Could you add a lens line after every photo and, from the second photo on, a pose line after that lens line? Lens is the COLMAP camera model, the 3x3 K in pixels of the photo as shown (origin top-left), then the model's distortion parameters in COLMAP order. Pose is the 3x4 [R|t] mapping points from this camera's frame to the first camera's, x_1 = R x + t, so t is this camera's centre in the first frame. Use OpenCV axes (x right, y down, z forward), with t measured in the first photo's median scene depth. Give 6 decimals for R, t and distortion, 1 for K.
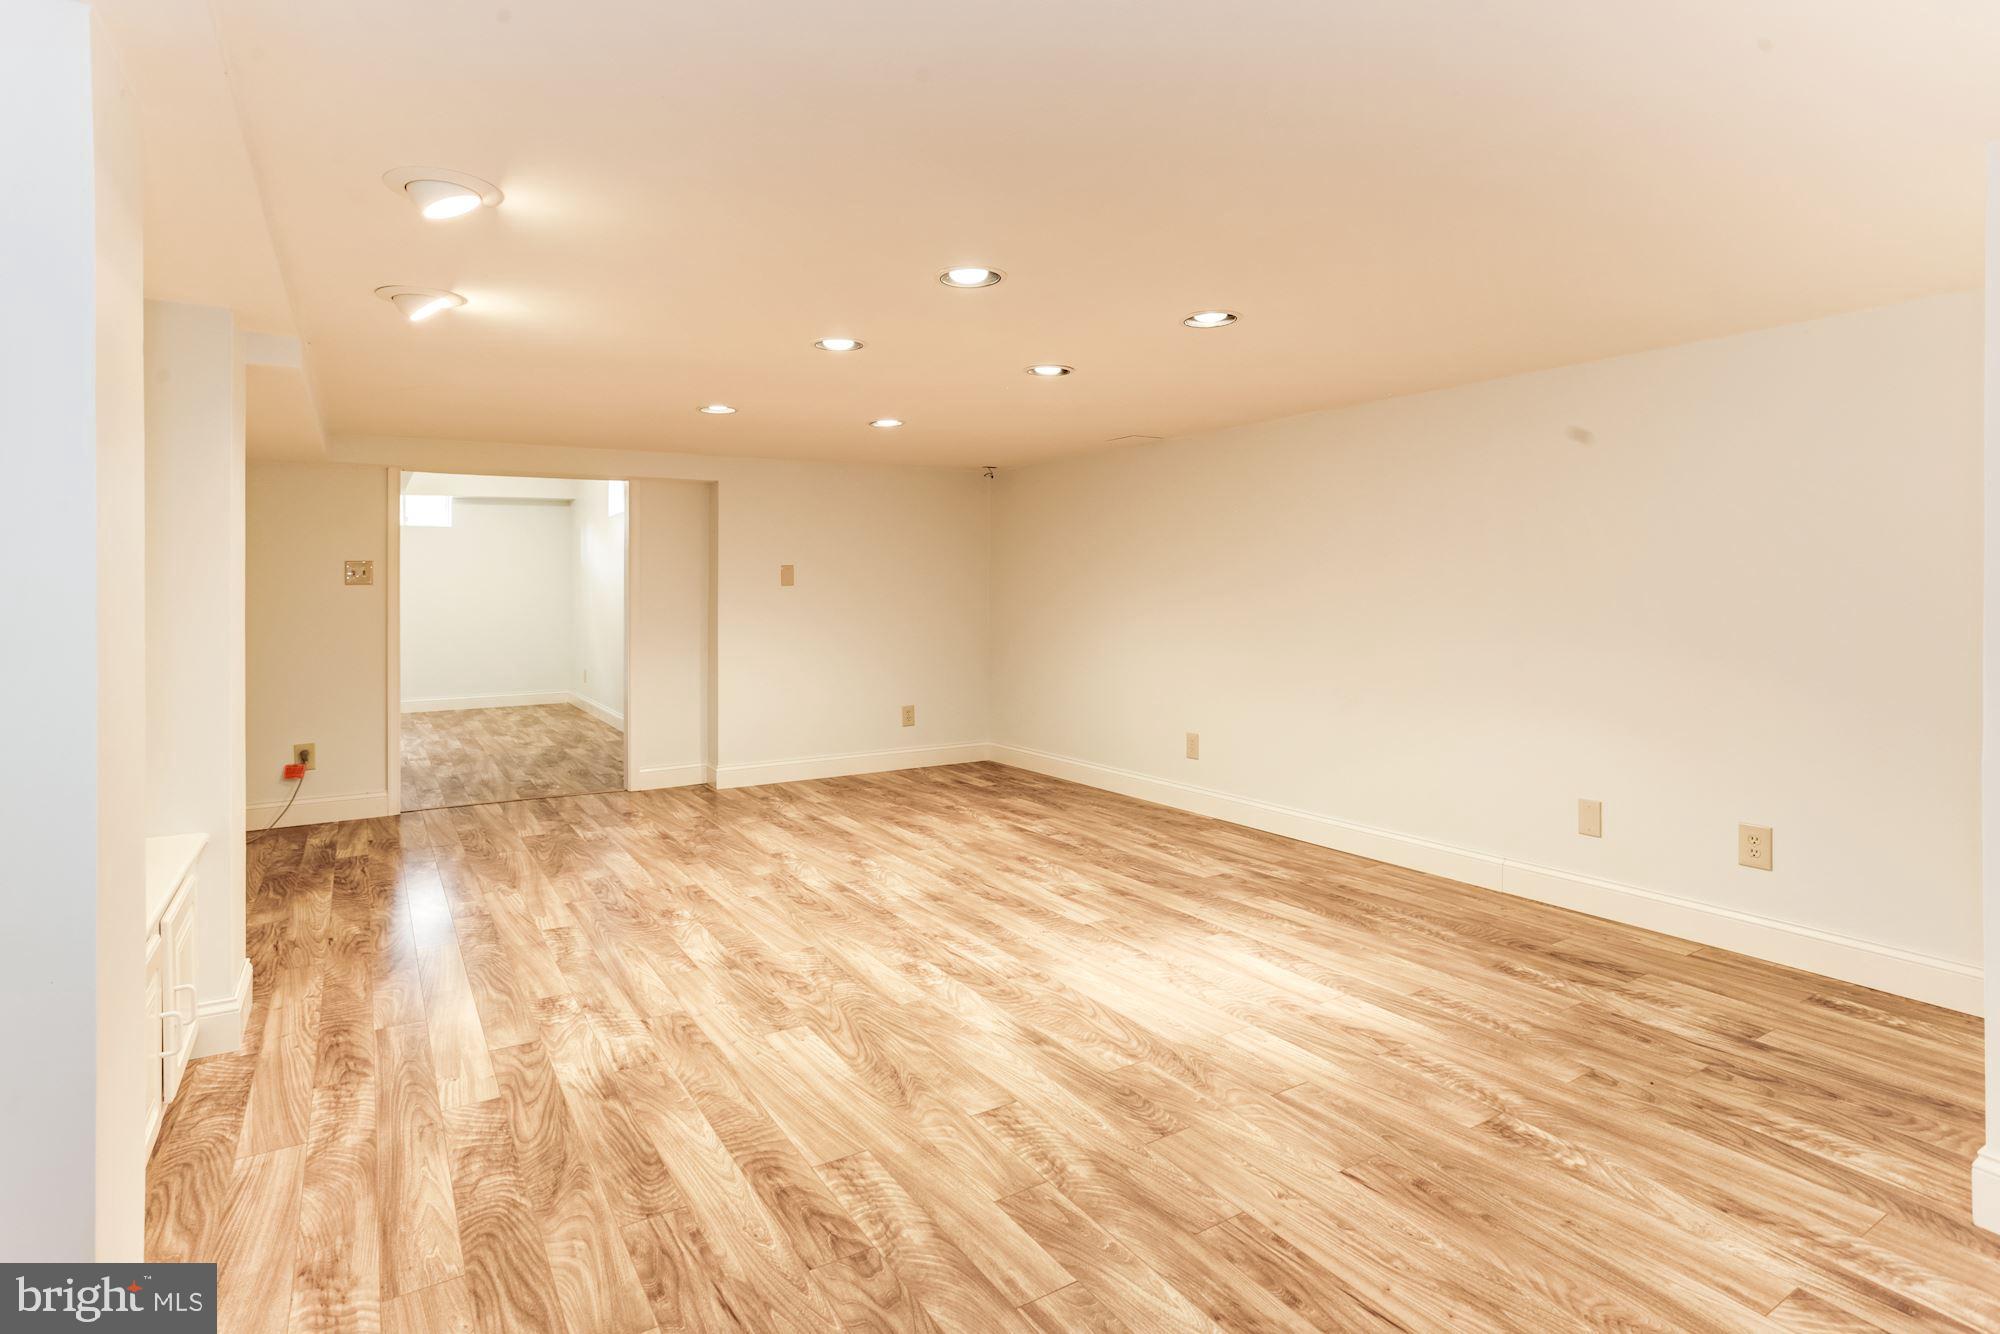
lens RADIAL K [[1009.1, 0, 984.2], [0, 1009.1, 641.6], [0, 0, 1]] dist [-0.037686, 0.022181]
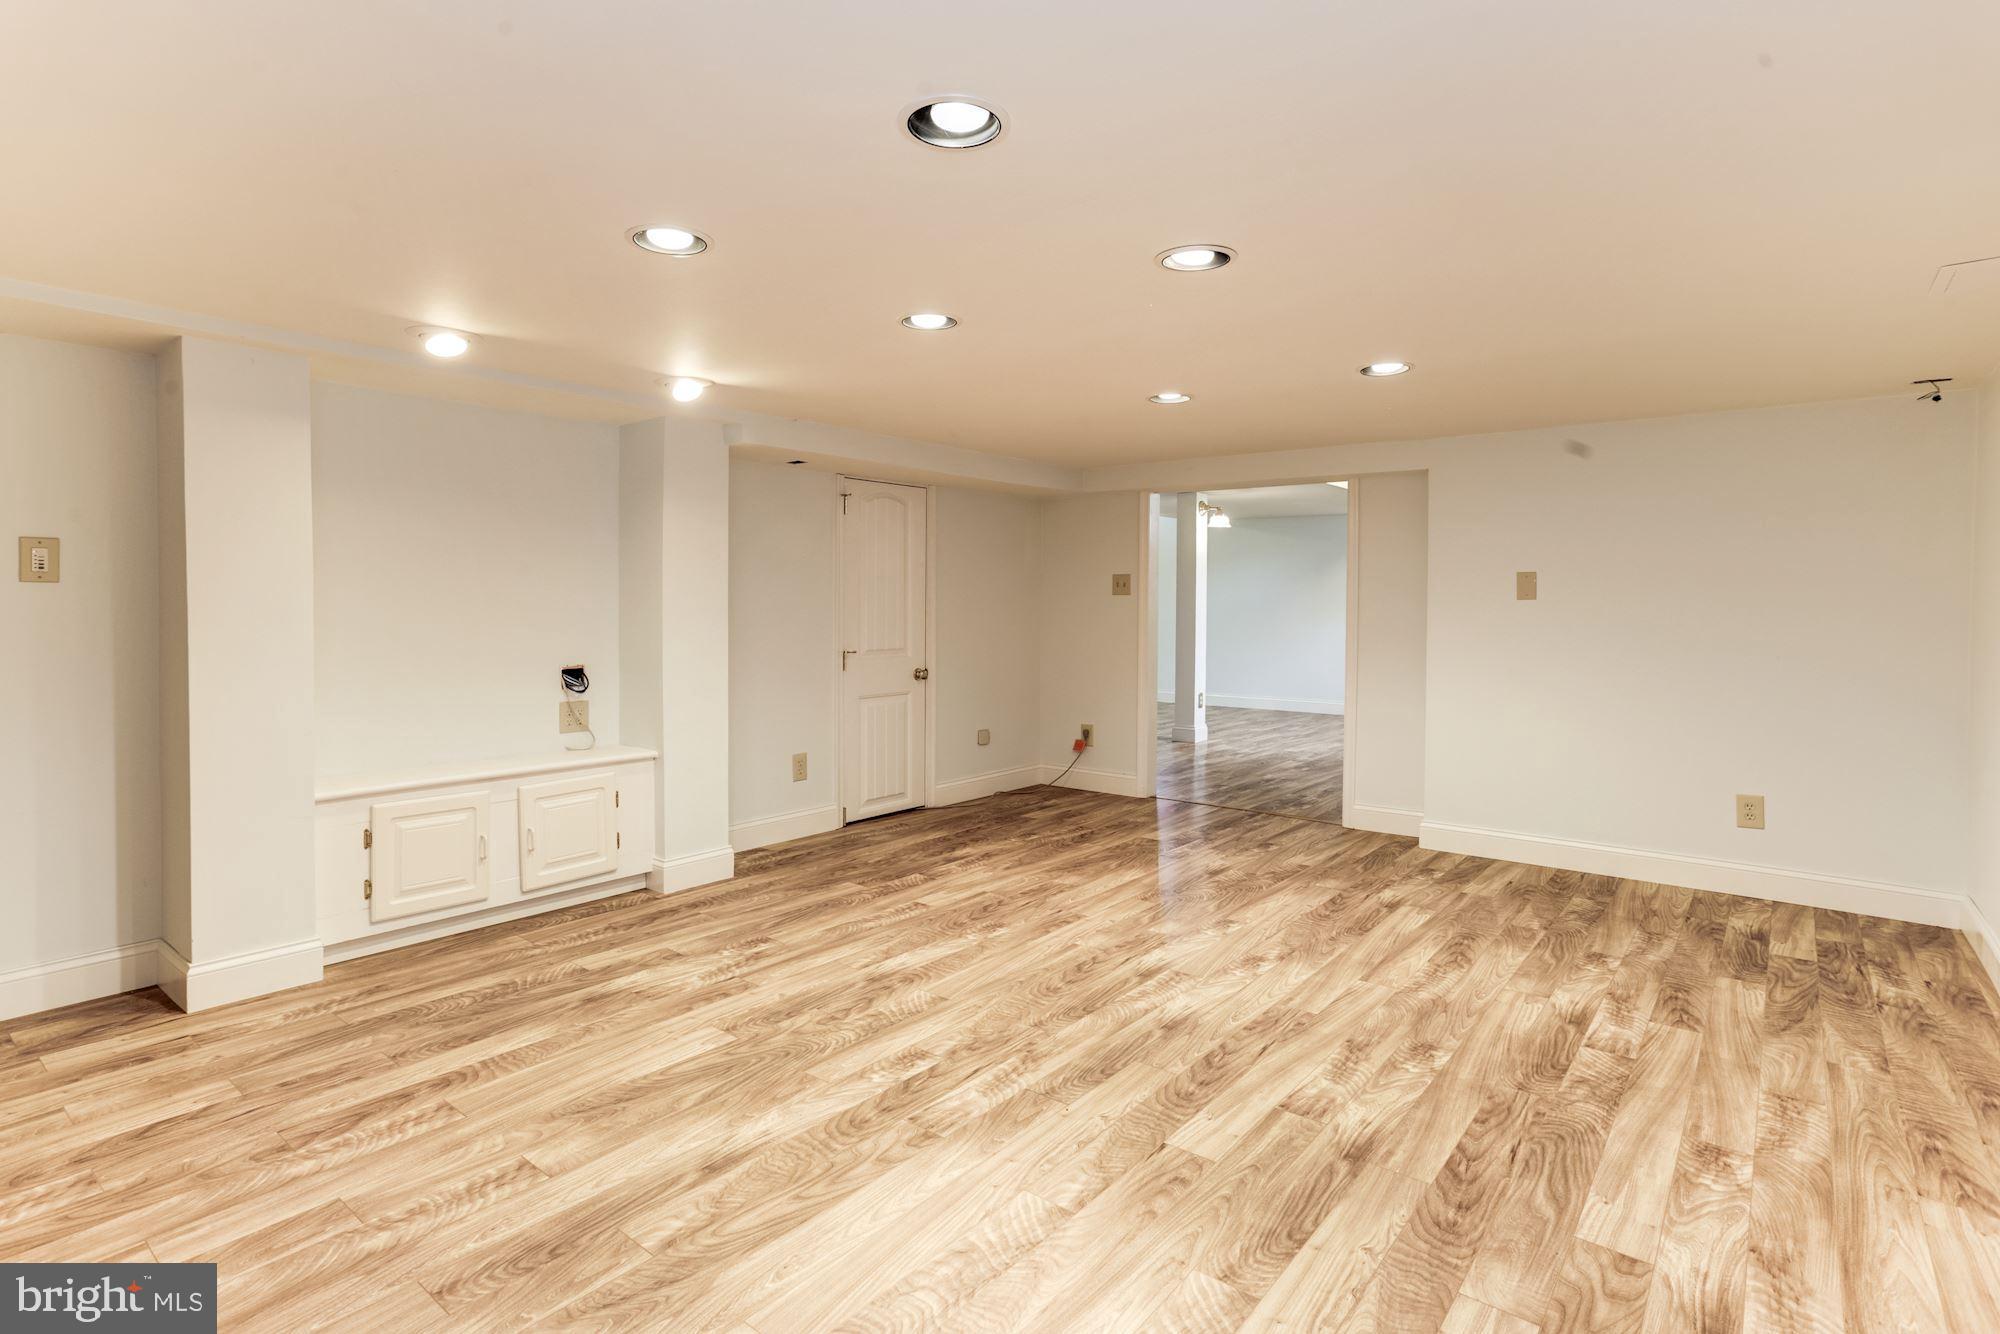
lens RADIAL K [[1009.1, 0, 1005.9], [0, 1009.1, 635.9], [0, 0, 1]] dist [-0.037686, 0.022181]
pose [[0.340088, 0.040035, -0.939541, 0.808575], [-0.056711, 0.998148, 0.022004, -0.049201], [0.938682, 0.045799, 0.341729, 0.875959]]
